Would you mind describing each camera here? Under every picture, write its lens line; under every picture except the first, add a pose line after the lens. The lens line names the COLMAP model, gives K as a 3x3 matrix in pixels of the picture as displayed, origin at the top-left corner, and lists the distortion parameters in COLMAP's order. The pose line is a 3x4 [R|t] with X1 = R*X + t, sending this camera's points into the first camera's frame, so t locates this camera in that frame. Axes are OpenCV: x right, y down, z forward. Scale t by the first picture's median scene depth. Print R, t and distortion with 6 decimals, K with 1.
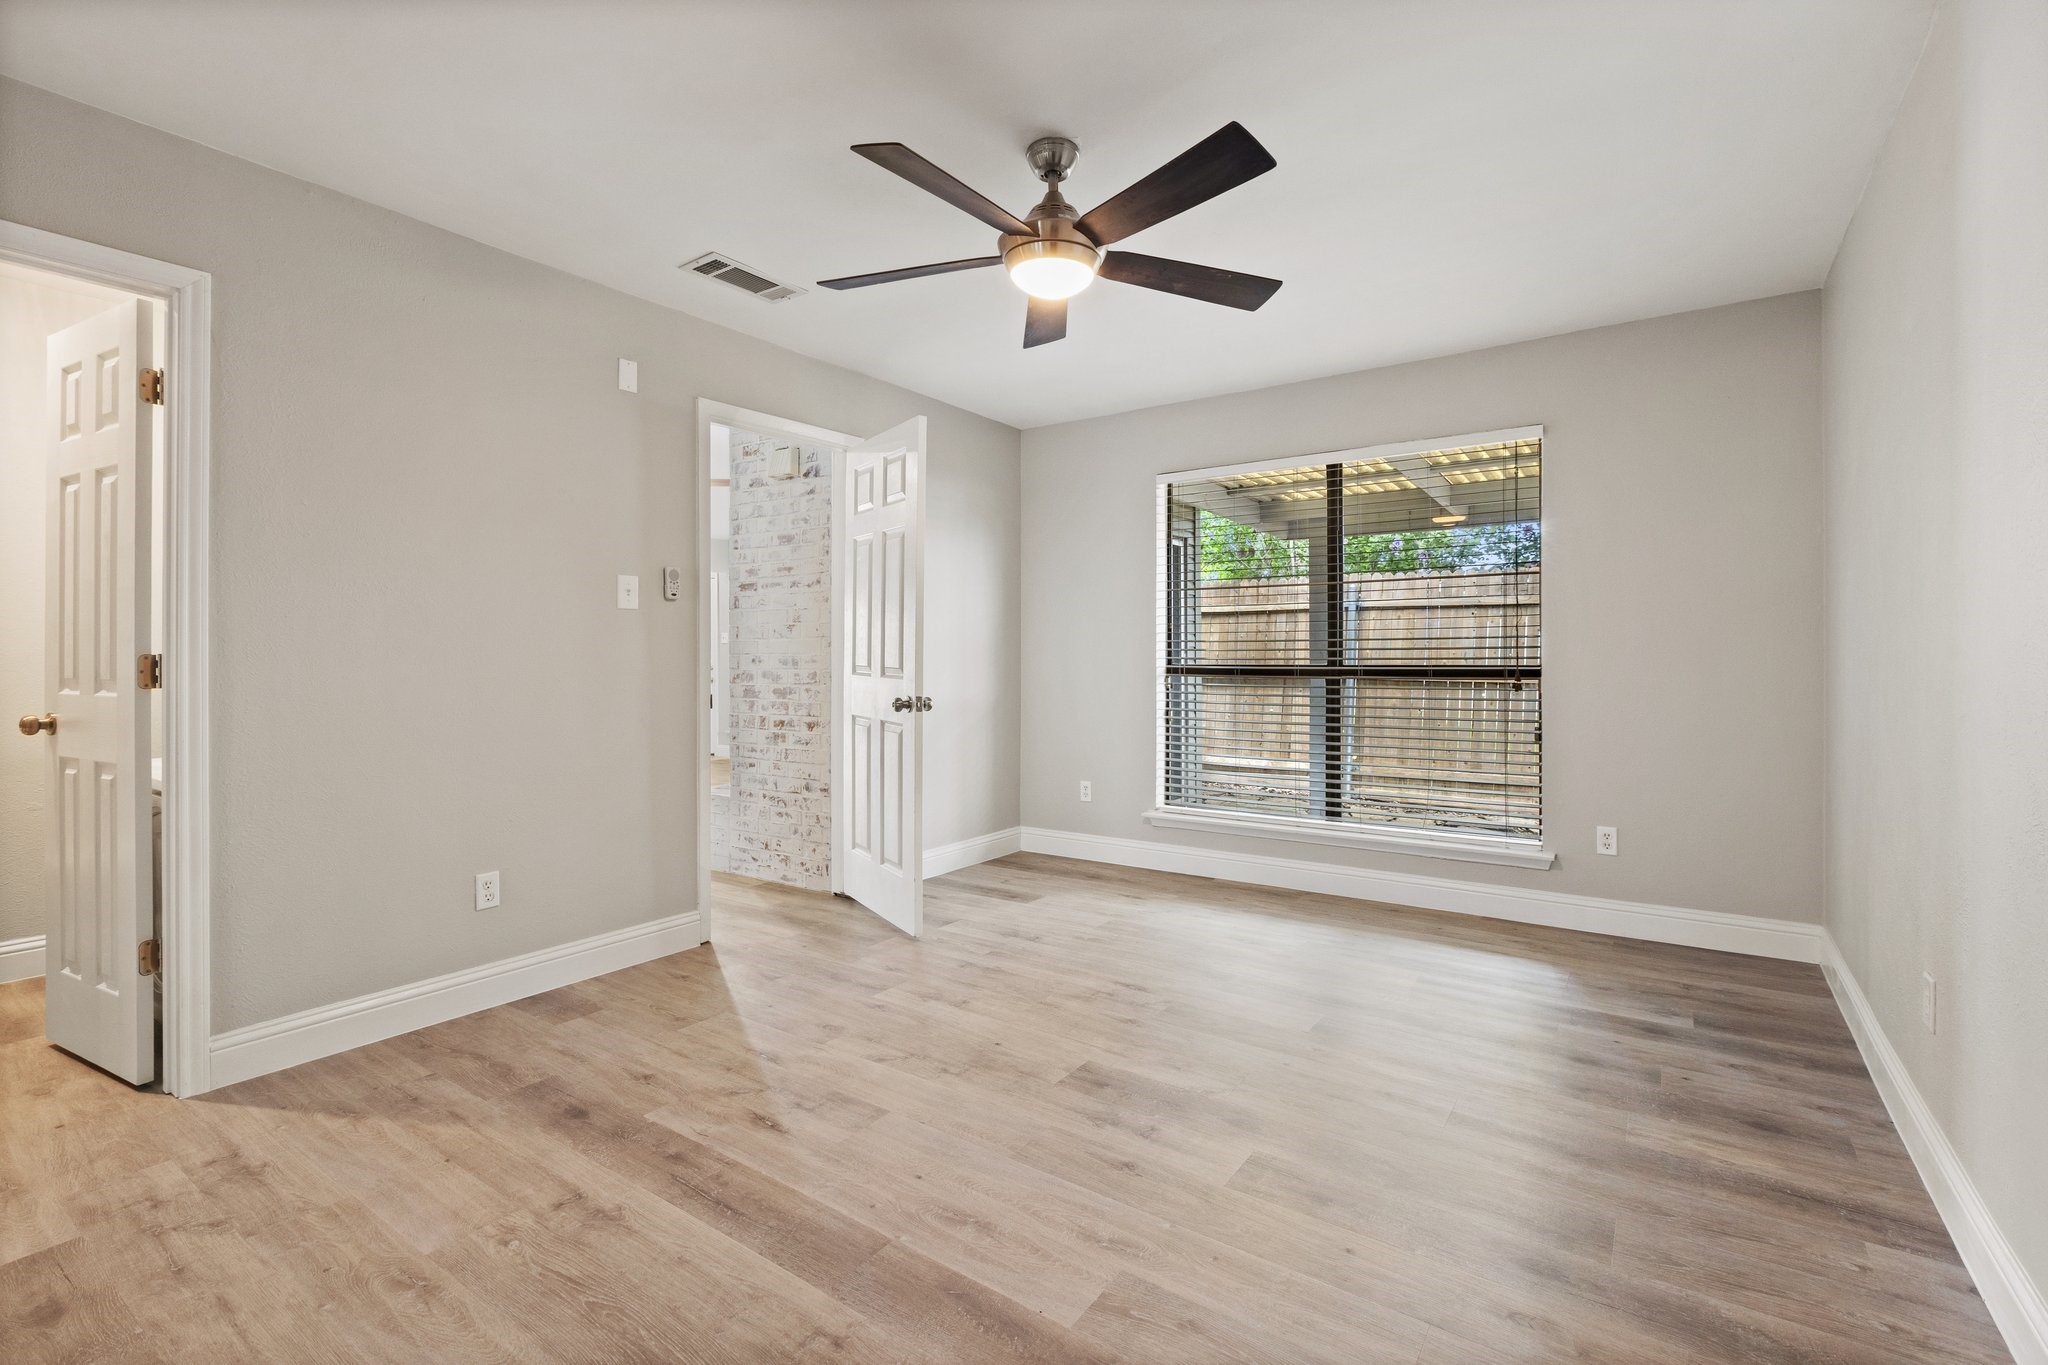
lens RADIAL K [[942.7, 0, 1023.0], [0, 942.7, 666.6], [0, 0, 1]] dist [-0.002572, -0.000389]
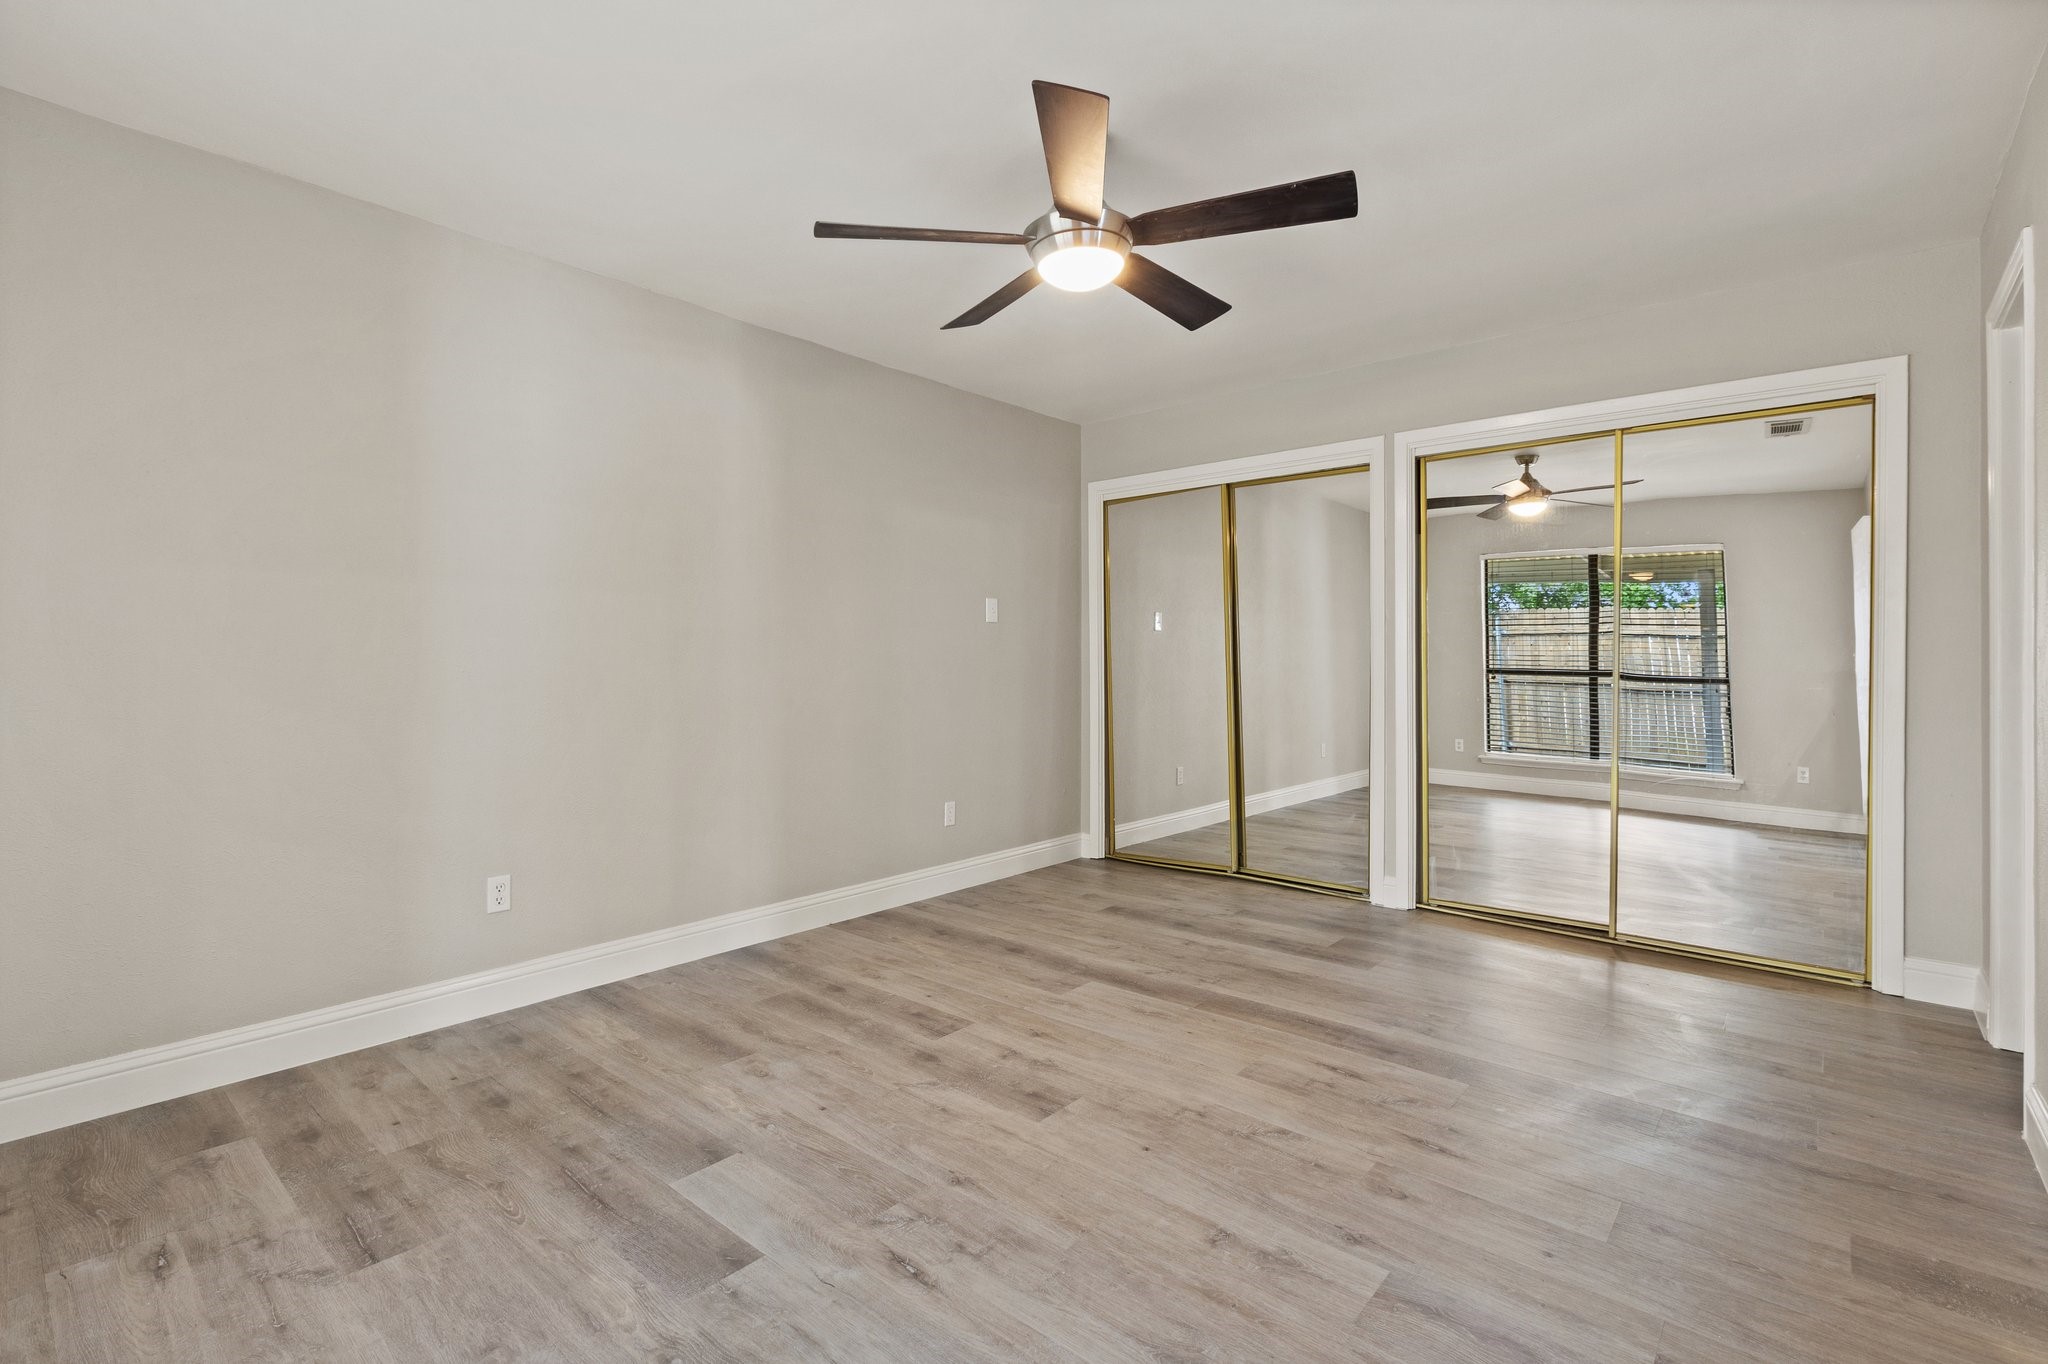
lens RADIAL K [[942.7, 0, 1016.8], [0, 942.7, 668.8], [0, 0, 1]] dist [-0.002572, -0.000389]
pose [[-0.994618, 0.002827, 0.103571, -0.001980], [0.004689, 0.999832, 0.017741, -0.018322], [-0.103503, 0.018132, -0.994464, 2.014589]]
